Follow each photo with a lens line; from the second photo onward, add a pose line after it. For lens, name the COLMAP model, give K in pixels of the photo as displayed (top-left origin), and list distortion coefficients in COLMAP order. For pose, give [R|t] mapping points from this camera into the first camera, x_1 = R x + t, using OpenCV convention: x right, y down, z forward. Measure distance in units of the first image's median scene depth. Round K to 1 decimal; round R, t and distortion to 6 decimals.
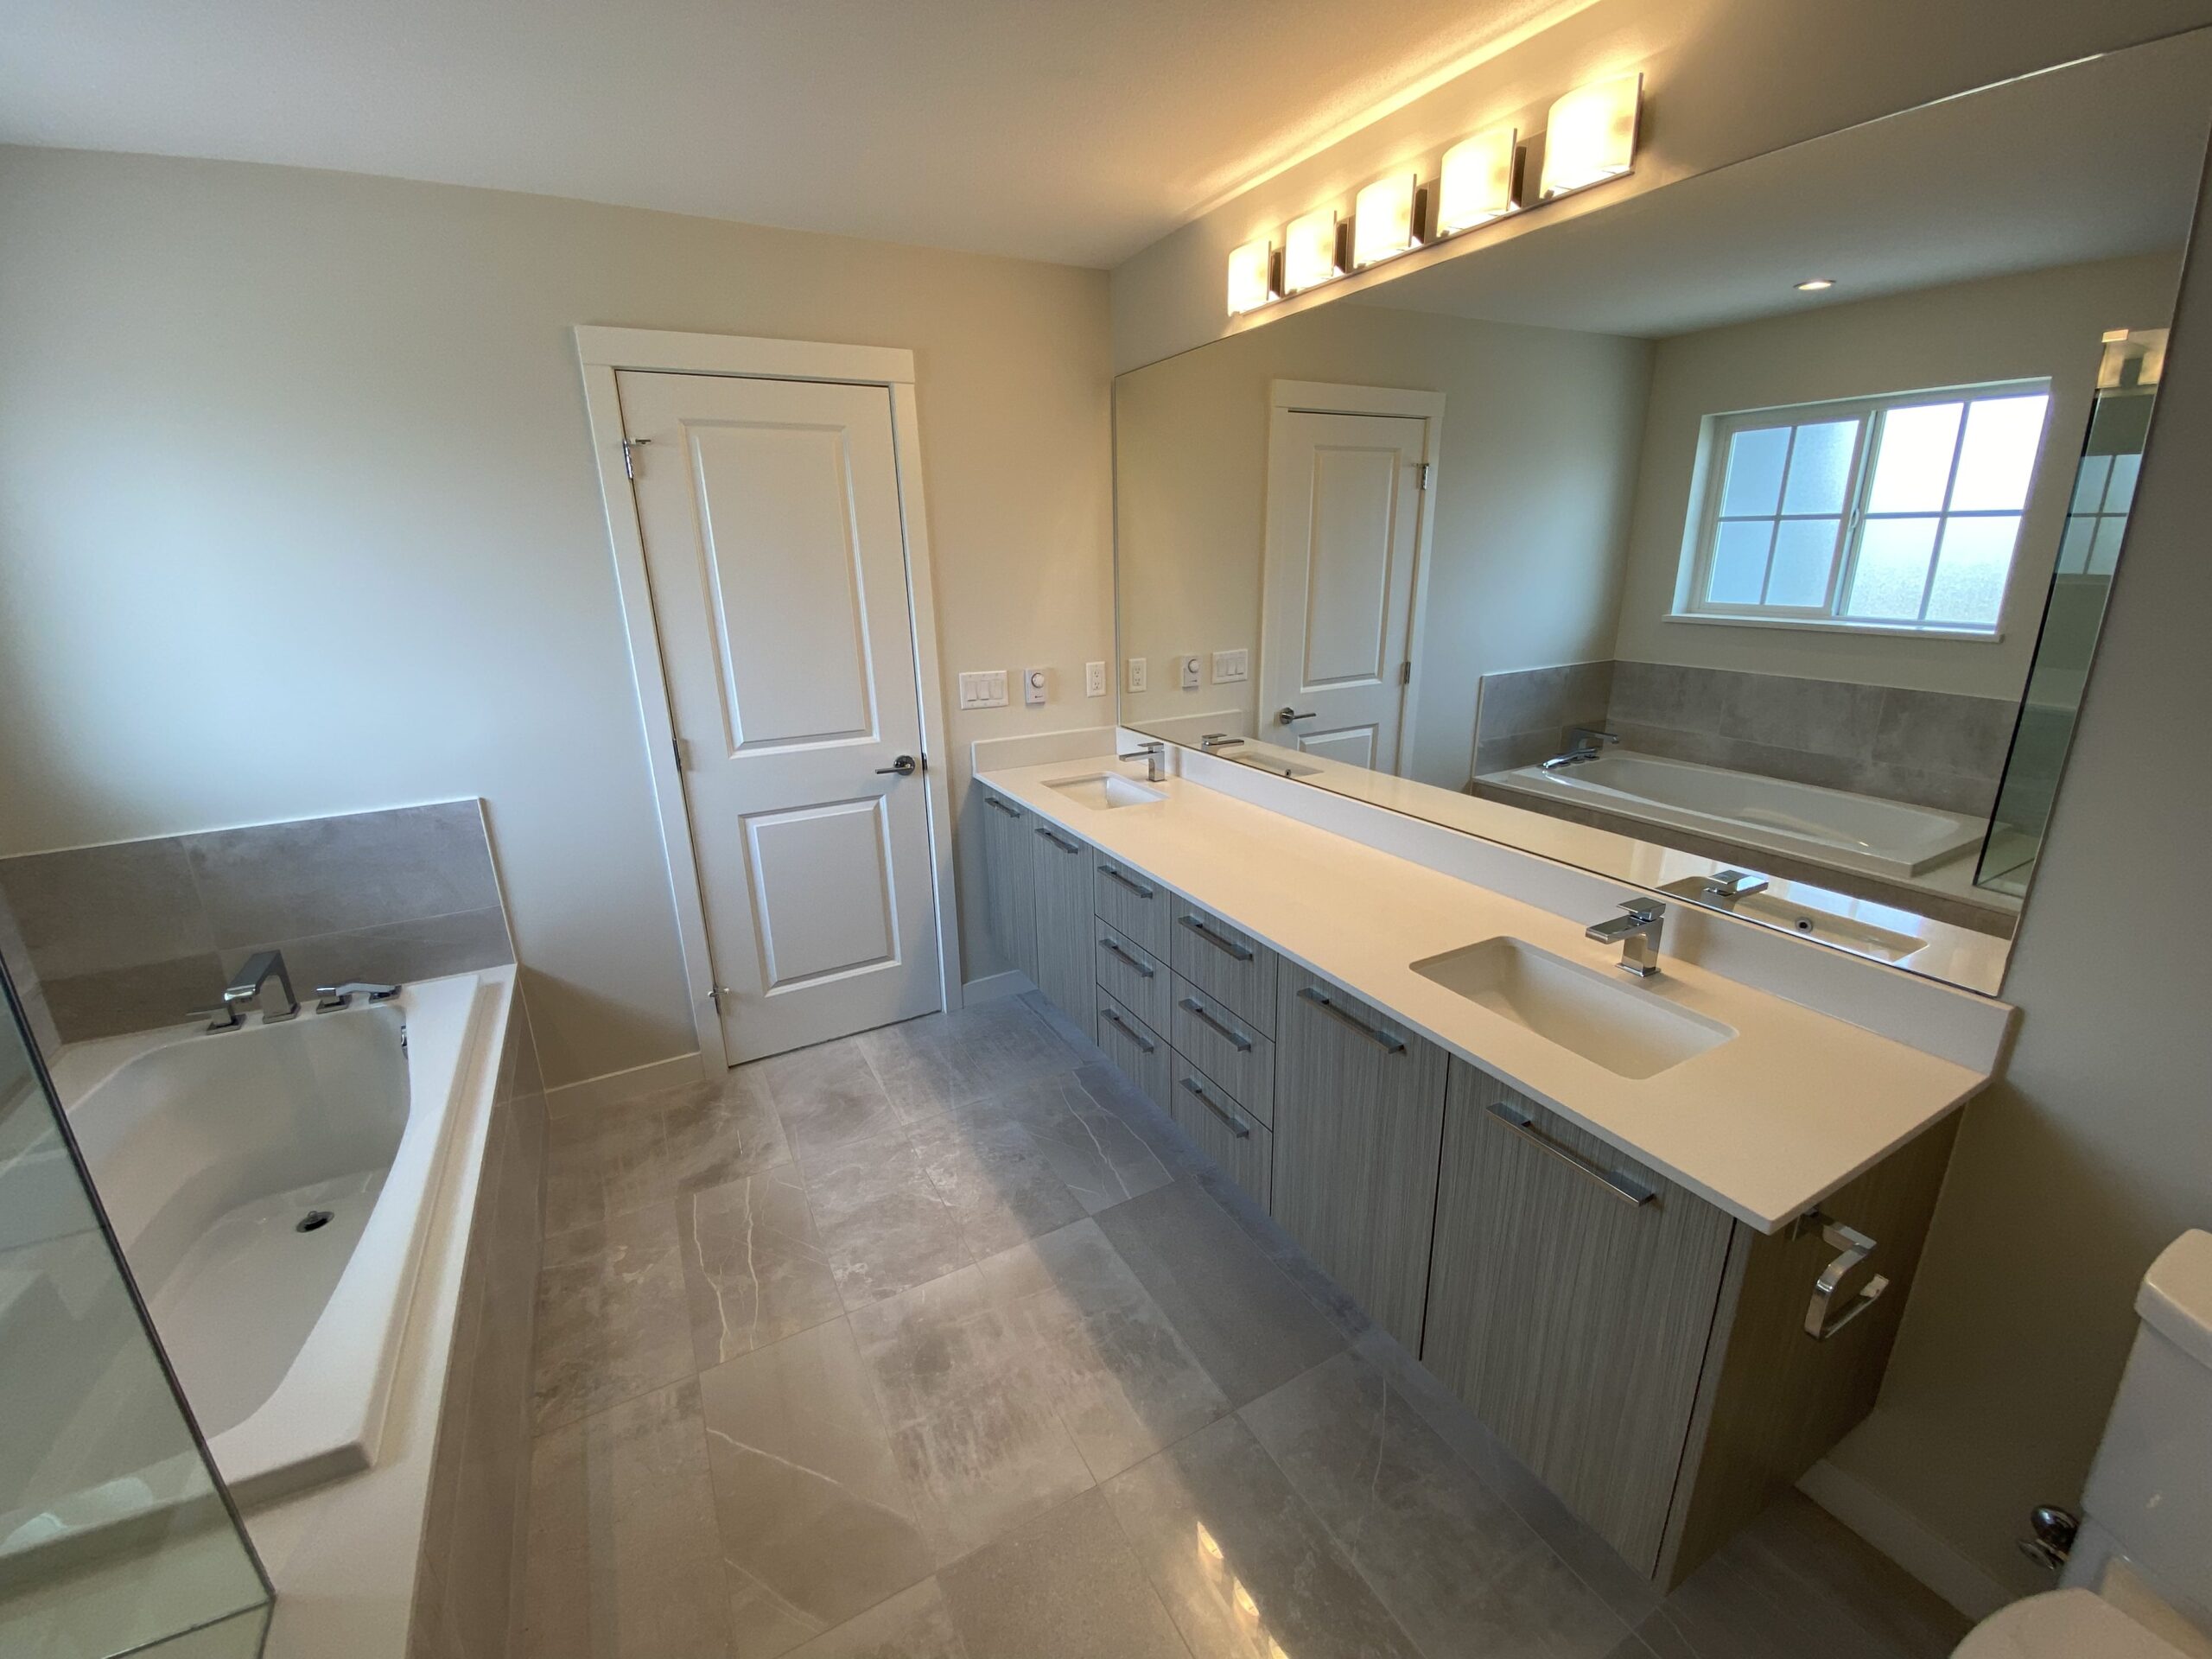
lens RADIAL K [[912.3, 0, 1102.3], [0, 912.3, 820.2], [0, 0, 1]] dist [0.075448, -0.044655]
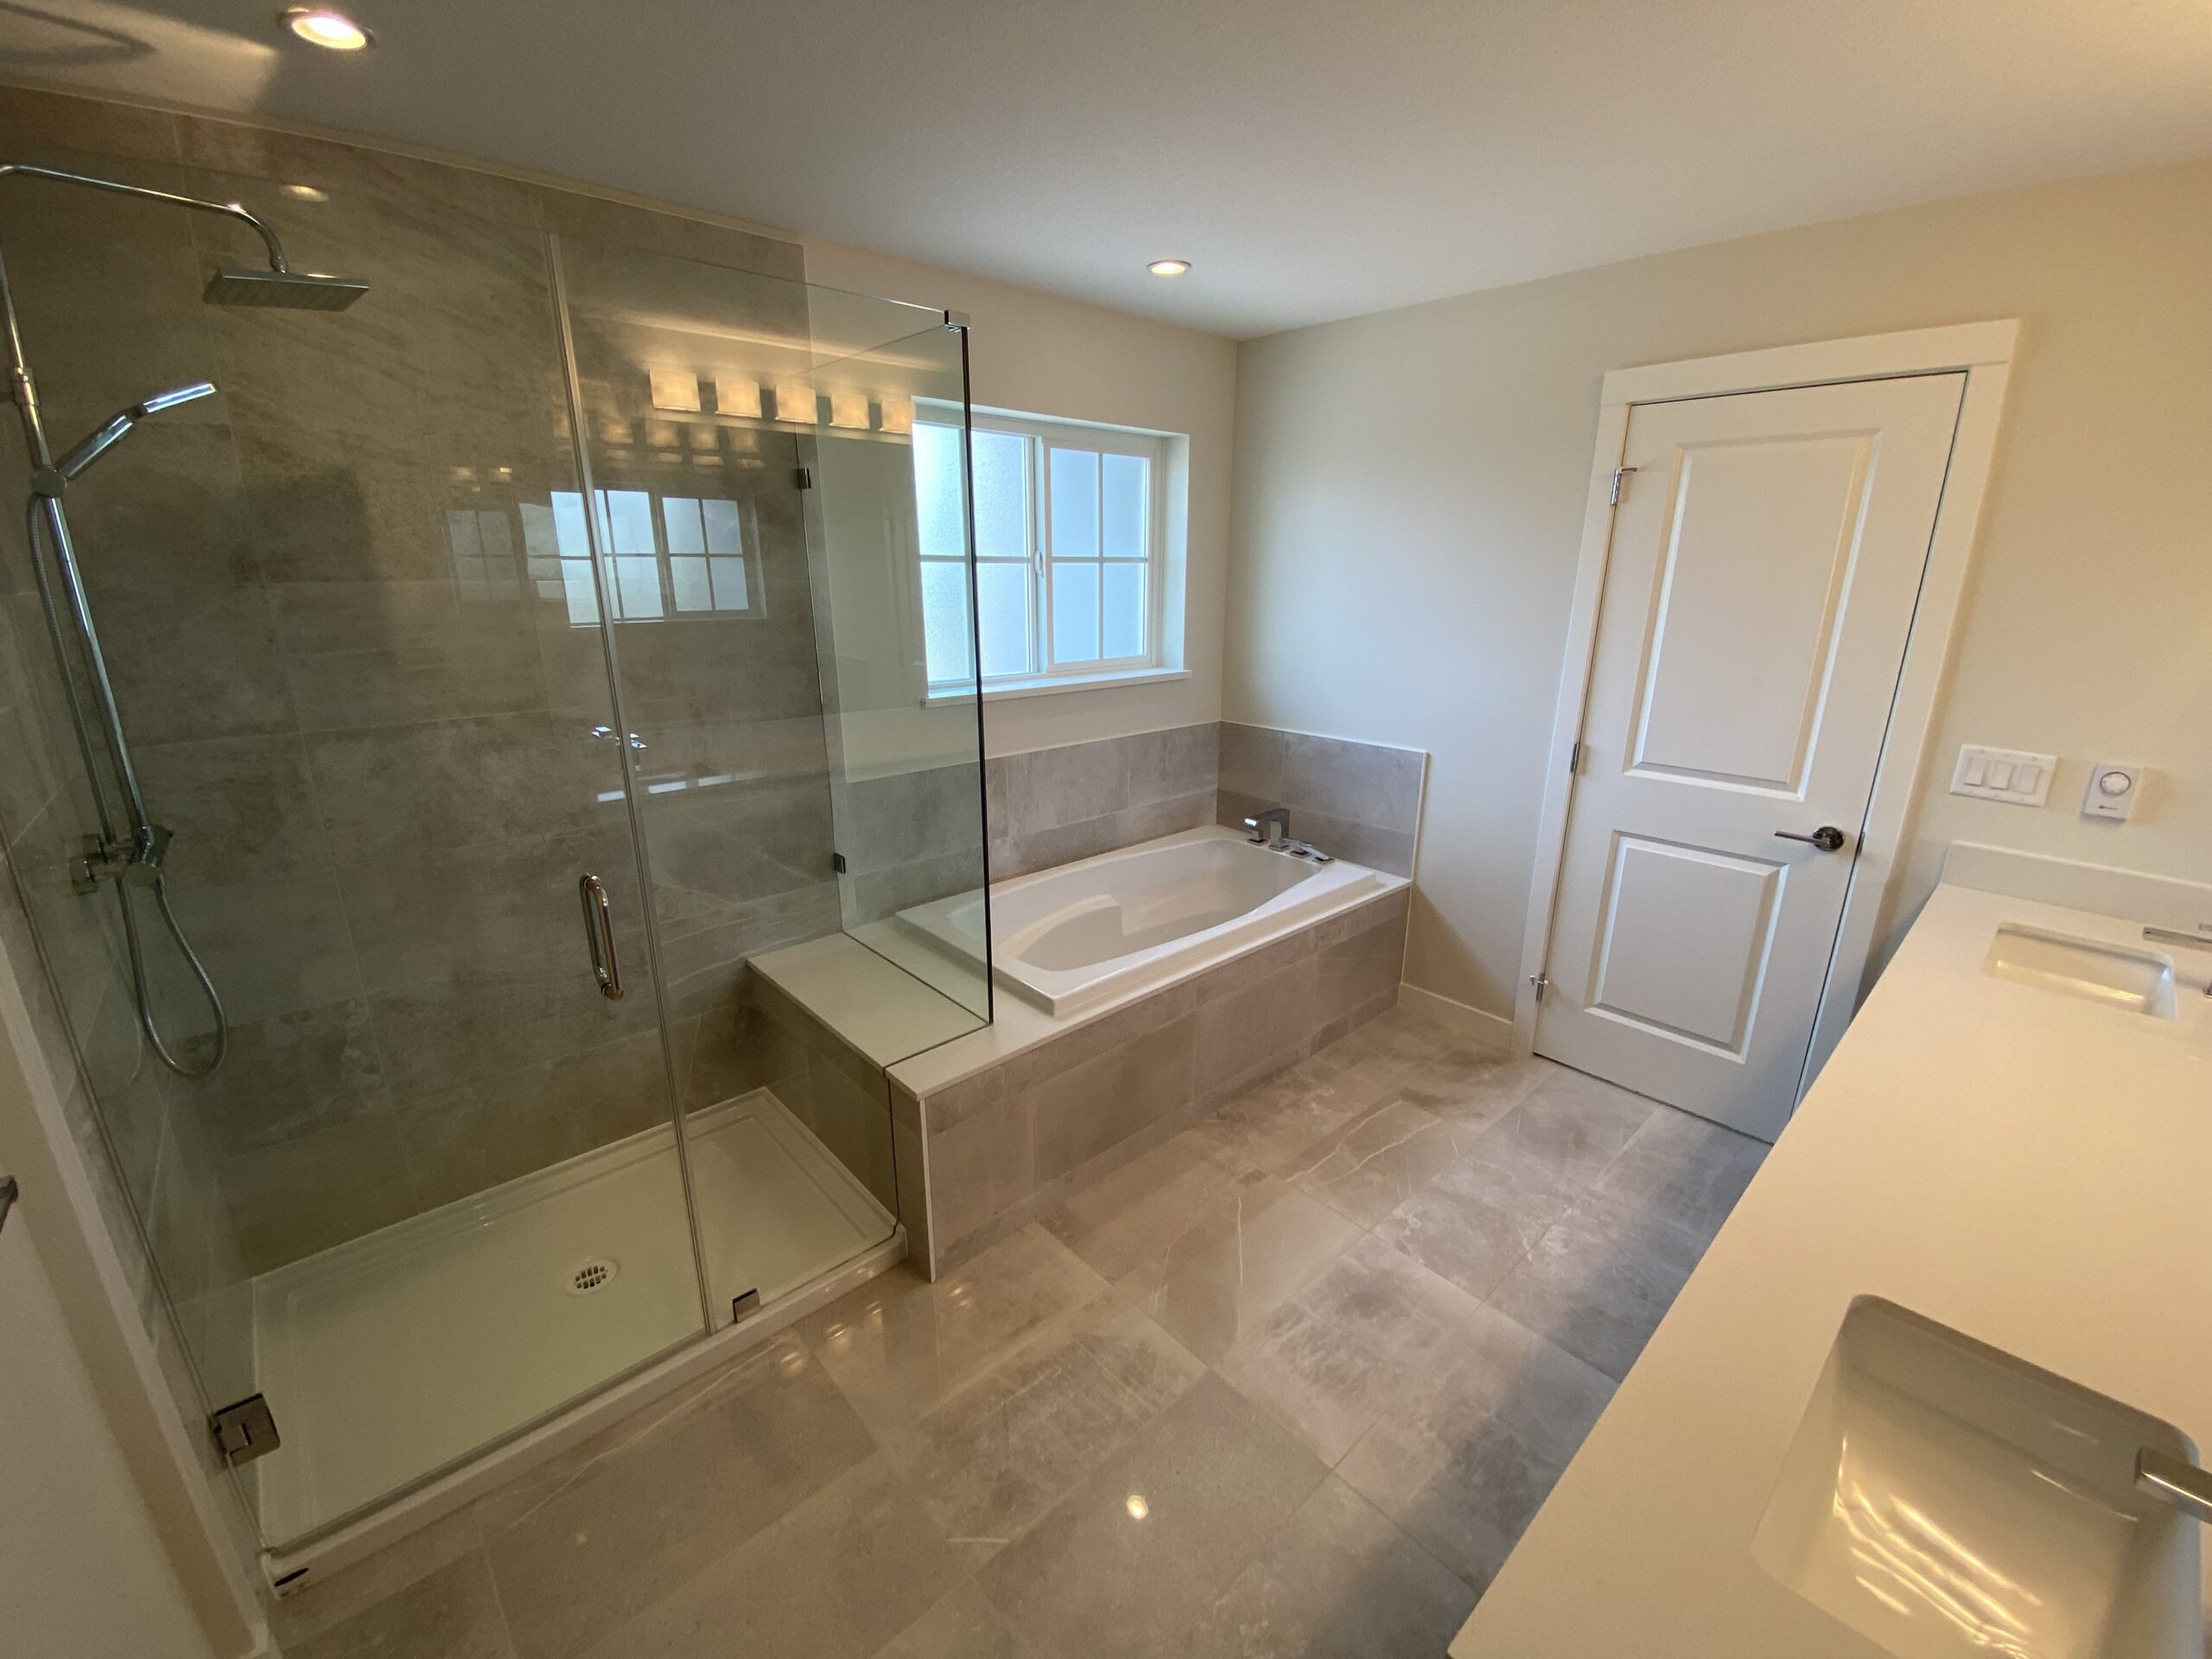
lens RADIAL K [[895.5, 0, 1106.0], [0, 895.5, 829.5], [0, 0, 1]] dist [0.034800, -0.026117]
pose [[0.252947, 0.294765, -0.921484, 0.449893], [-0.292784, 0.931118, 0.217478, -0.069640], [0.922115, 0.214785, 0.321825, 0.200202]]
